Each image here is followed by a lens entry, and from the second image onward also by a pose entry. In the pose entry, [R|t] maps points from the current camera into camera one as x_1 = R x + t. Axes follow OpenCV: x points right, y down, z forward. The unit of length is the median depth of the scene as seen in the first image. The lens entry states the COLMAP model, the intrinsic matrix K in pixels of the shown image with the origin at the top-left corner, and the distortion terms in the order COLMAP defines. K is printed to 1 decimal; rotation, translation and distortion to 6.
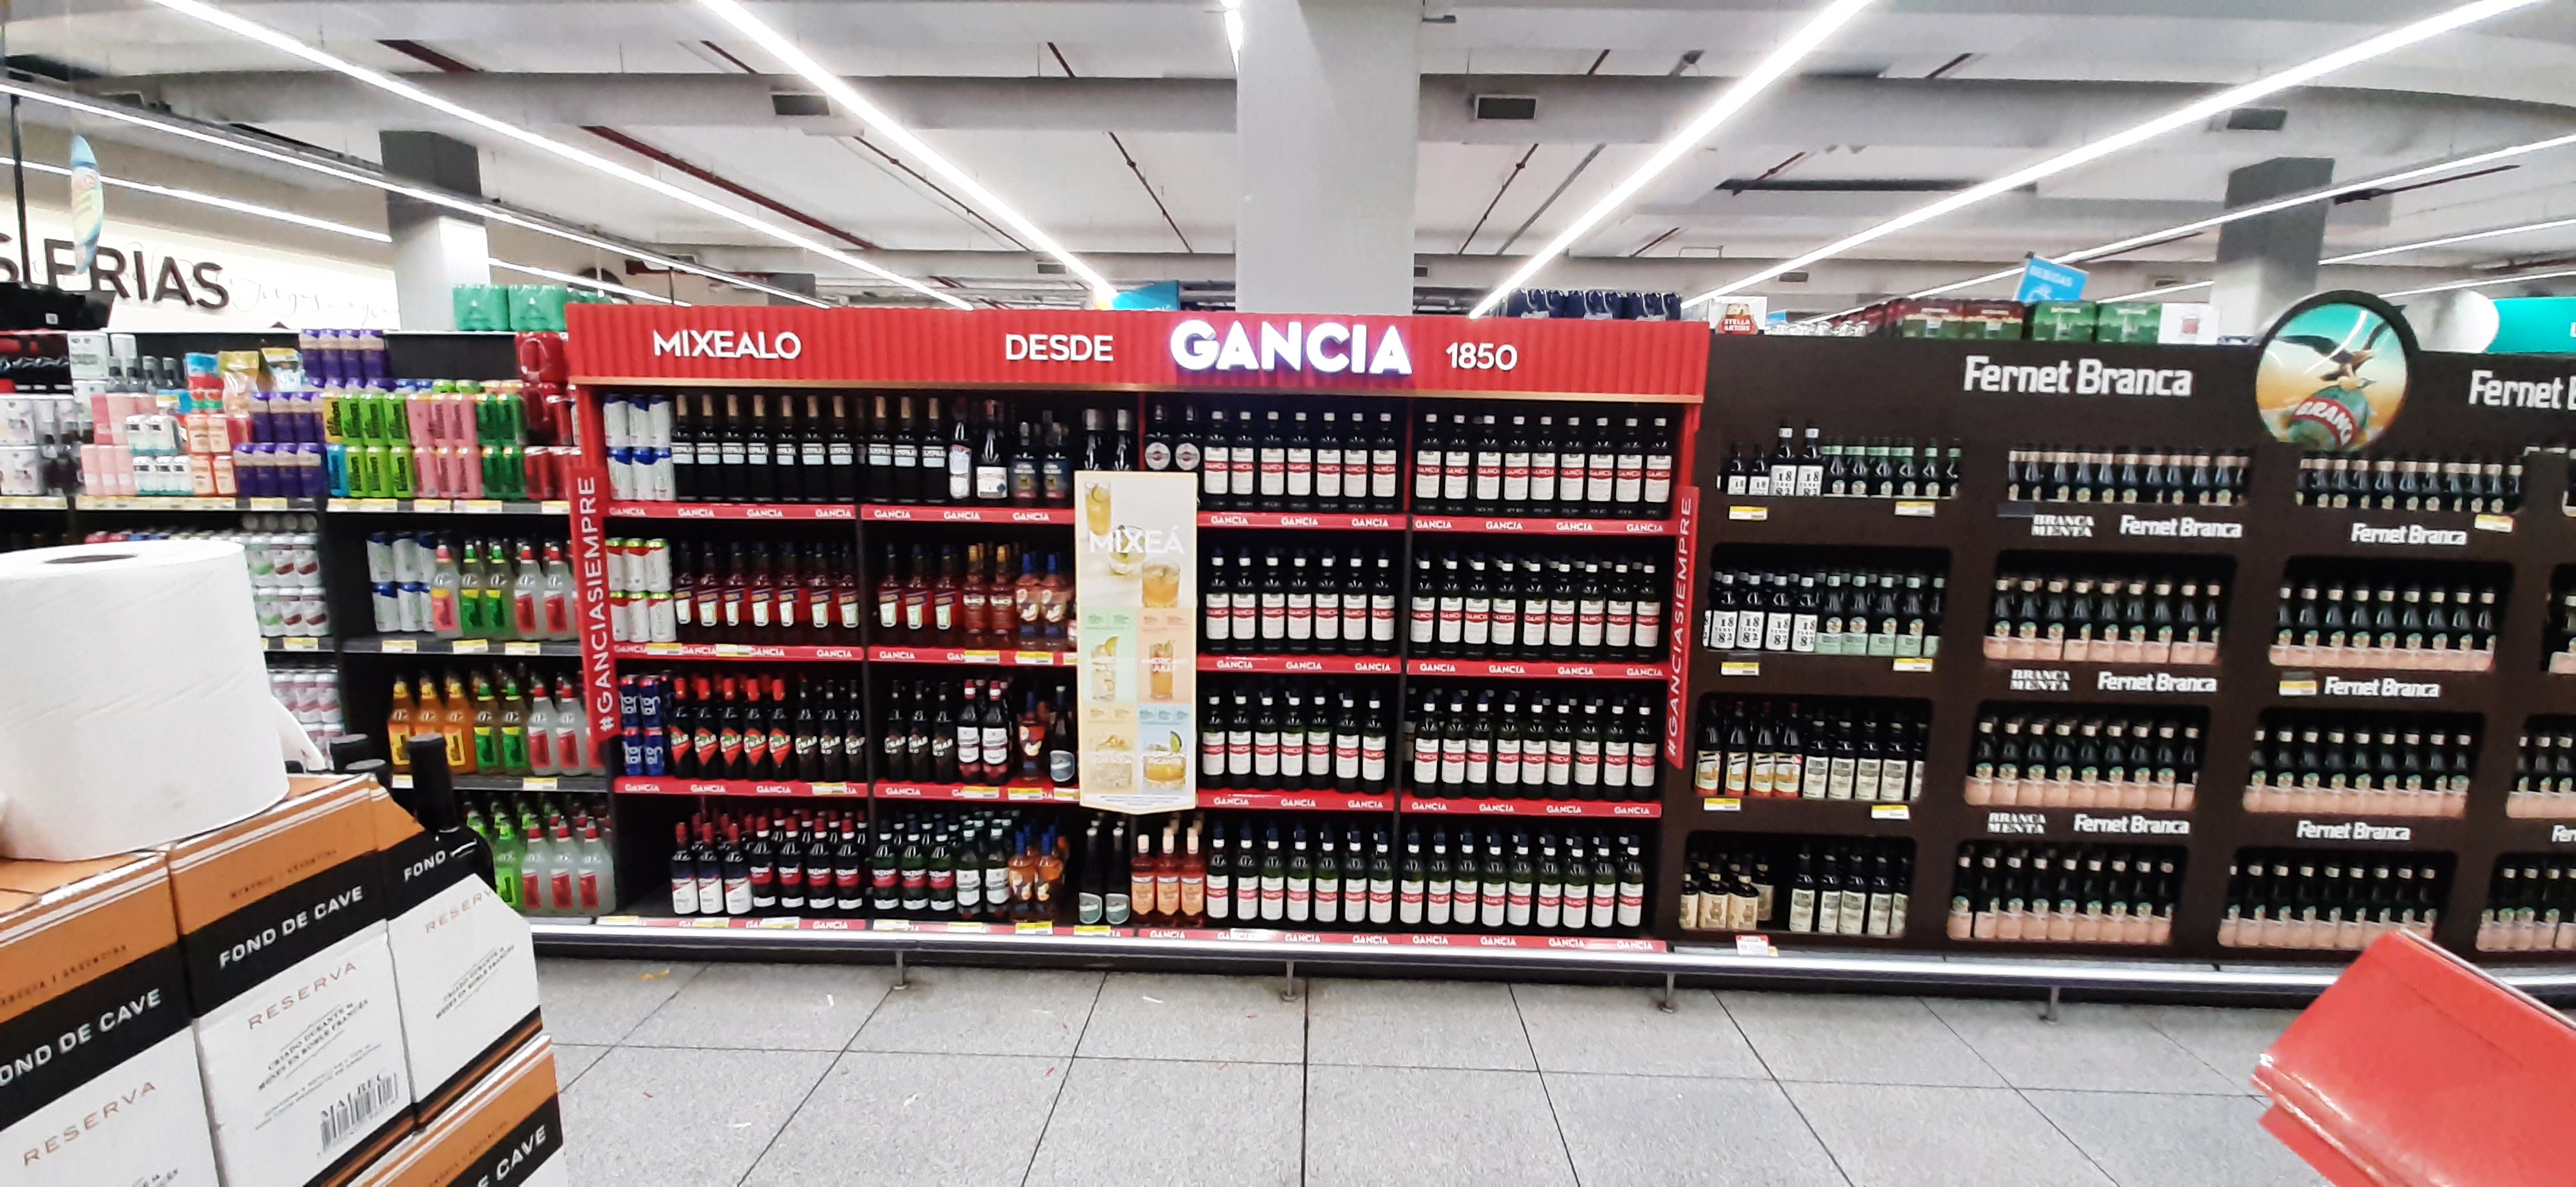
lens RADIAL K [[1006.4, 0, 1294.3], [0, 1006.4, 602.4], [0, 0, 1]] dist [0.002944, 0.000032]
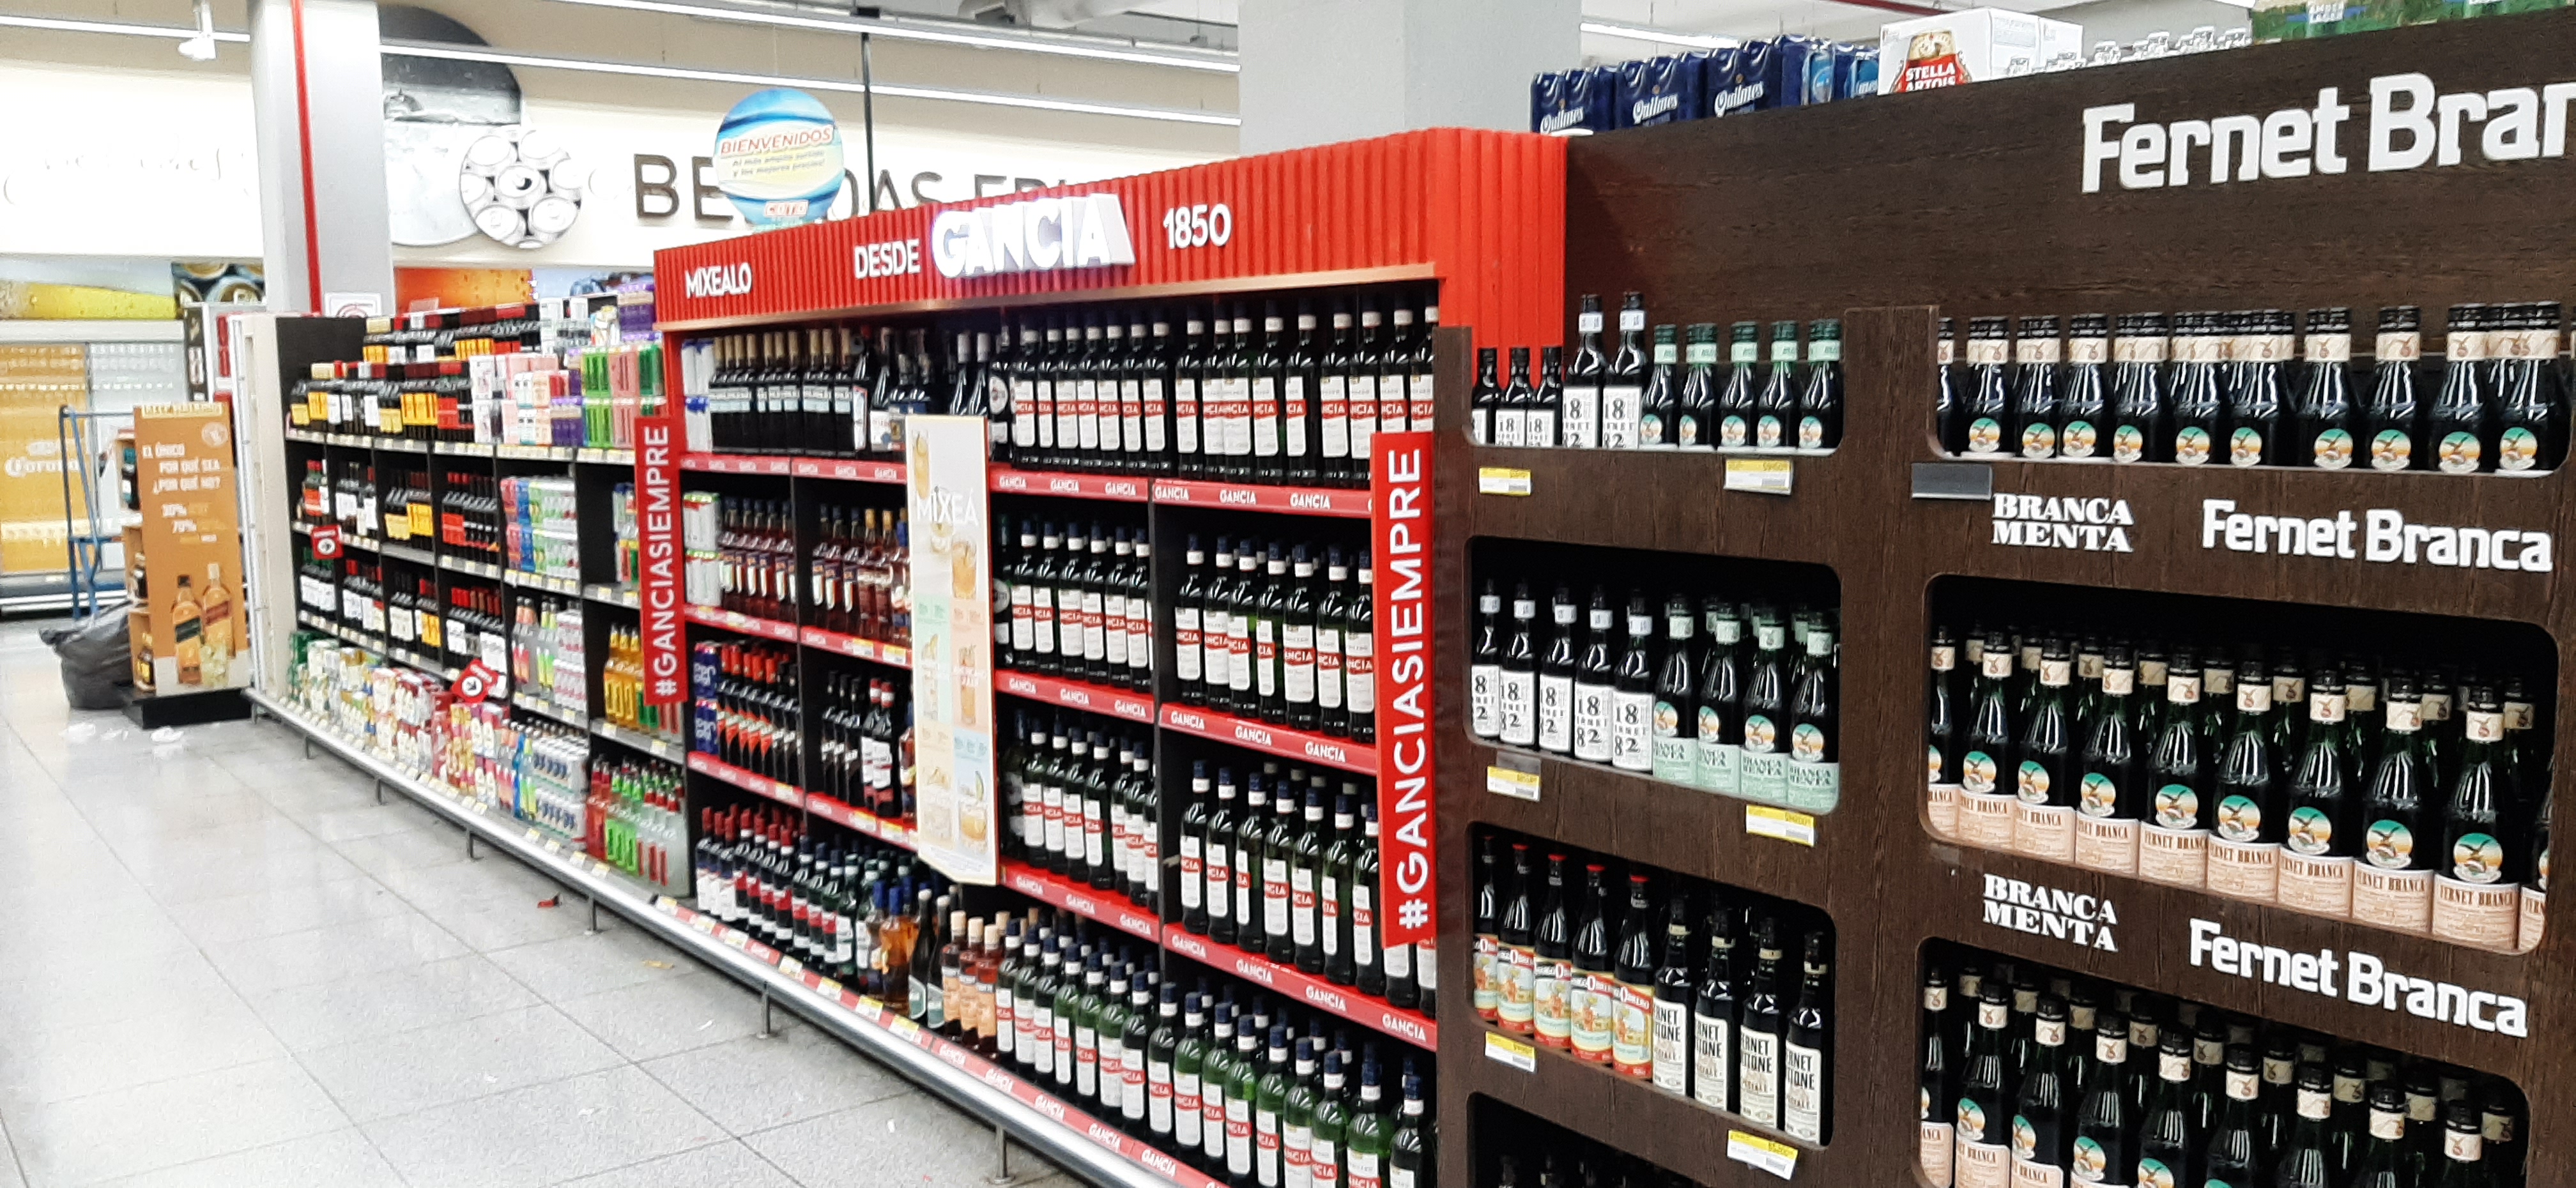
lens RADIAL K [[1974.6, 0, 1288.0], [0, 1974.6, 594.0], [0, 0, 1]] dist [0.117658, -0.197847]
pose [[0.634059, 0.057910, -0.771113, 1.130769], [-0.097424, 0.995228, -0.005368, -0.013436], [0.767123, 0.078529, 0.636676, 0.256982]]
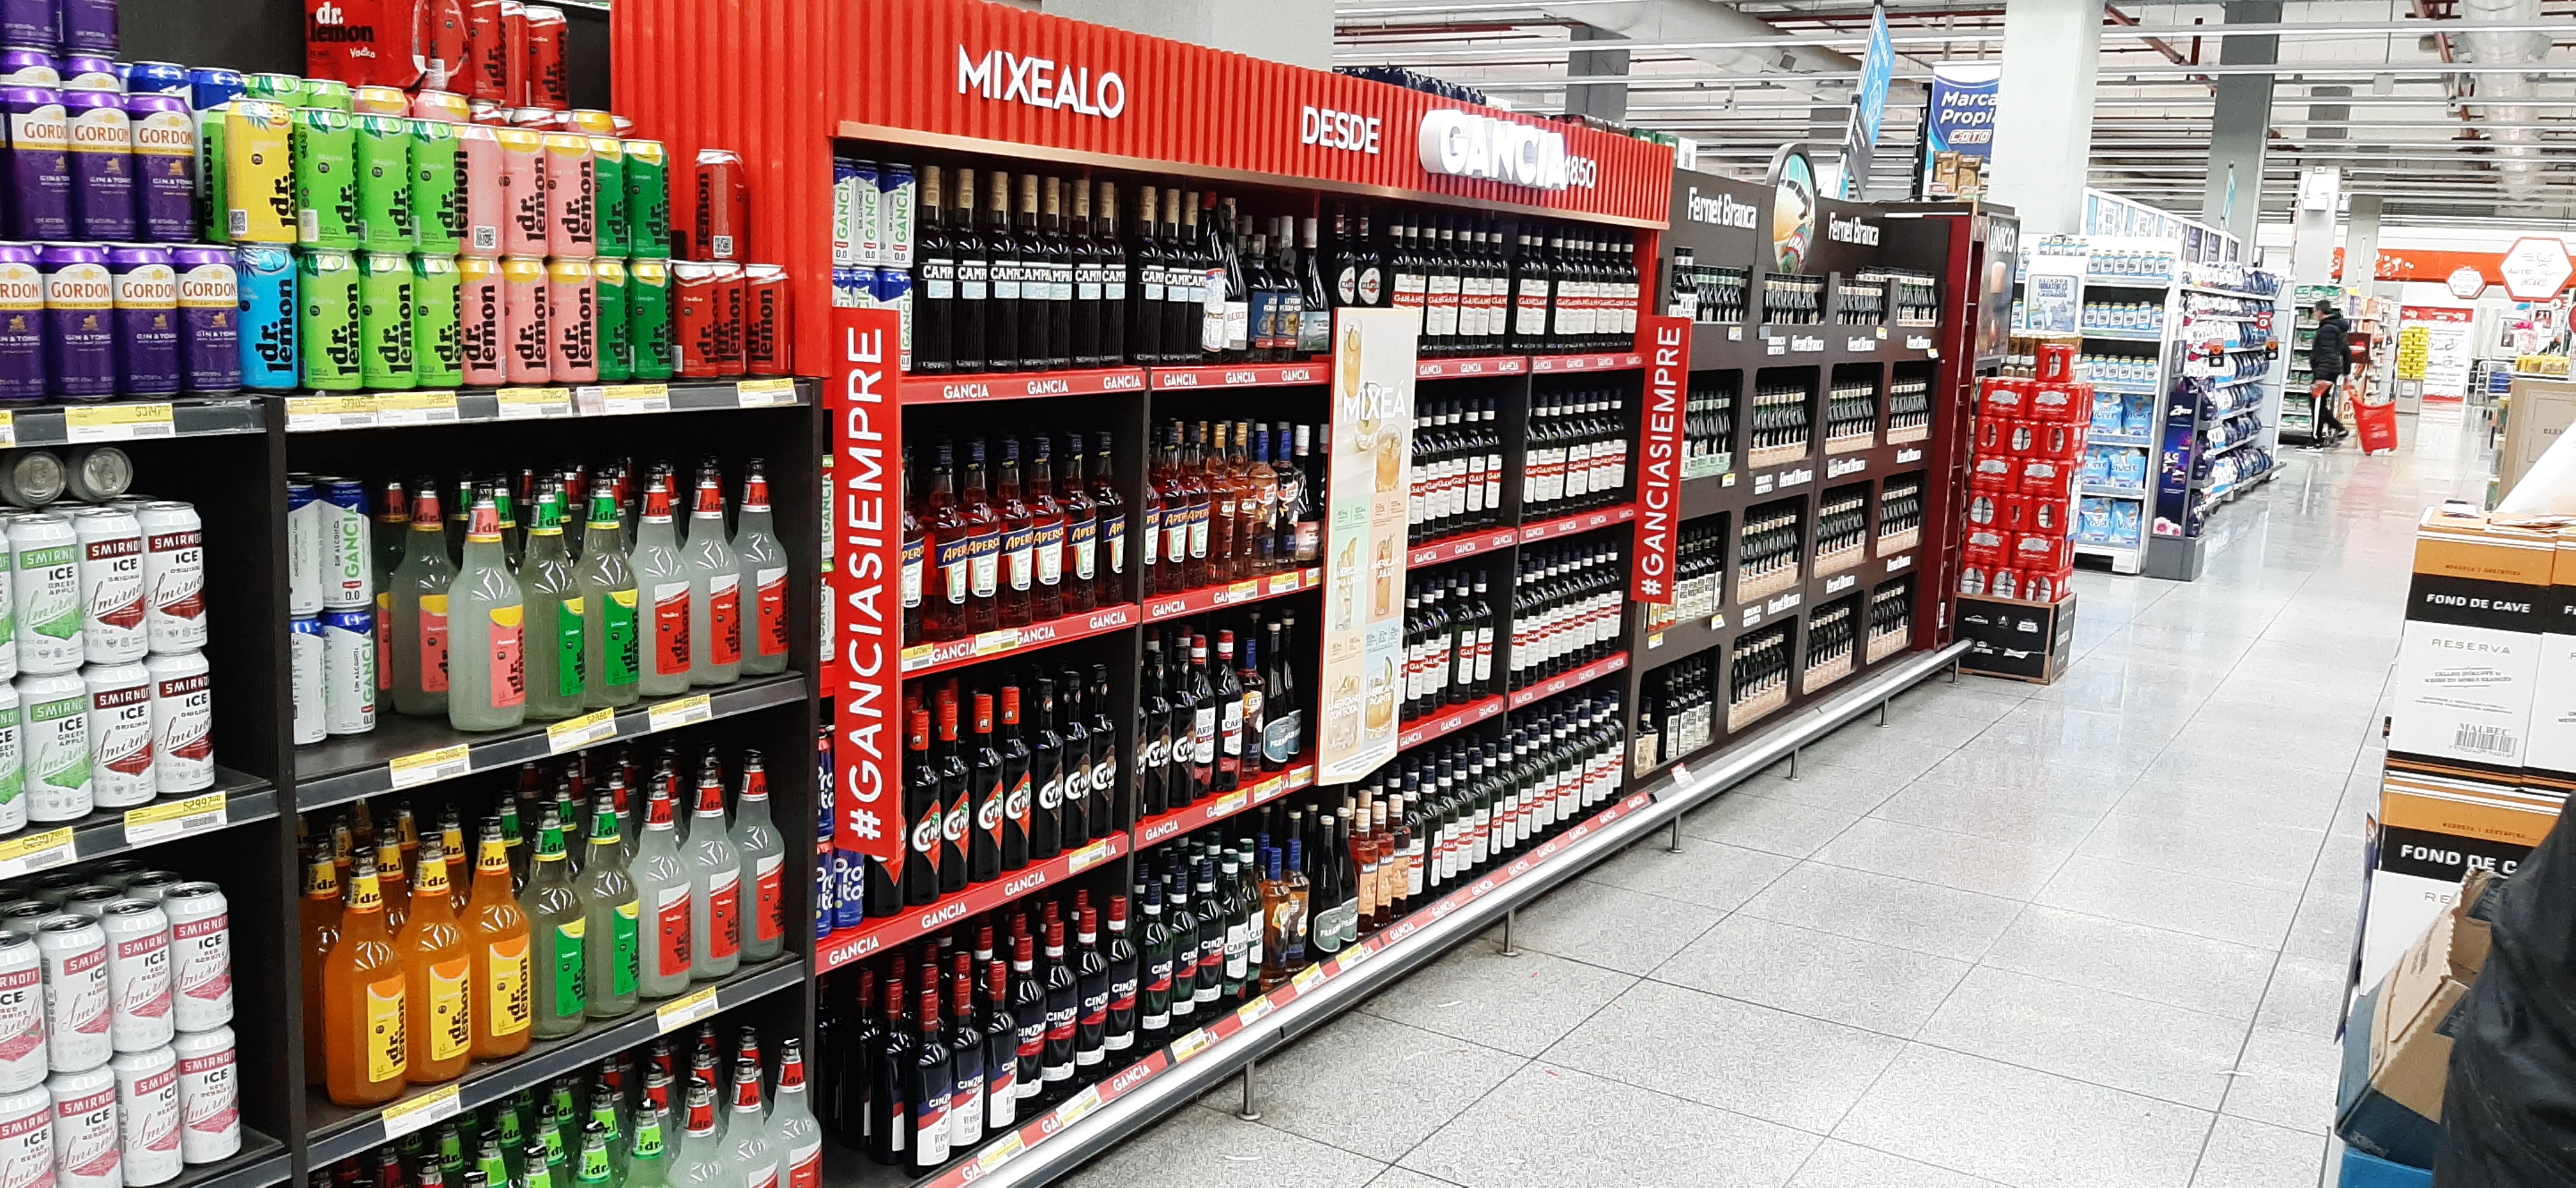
lens RADIAL K [[1974.6, 0, 1288.0], [0, 1974.6, 594.0], [0, 0, 1]] dist [0.117658, -0.197847]
pose [[0.504224, -0.133380, 0.853210, -1.415965], [0.102380, 0.990265, 0.094302, -0.064043], [-0.857483, 0.039803, 0.512971, 0.318088]]
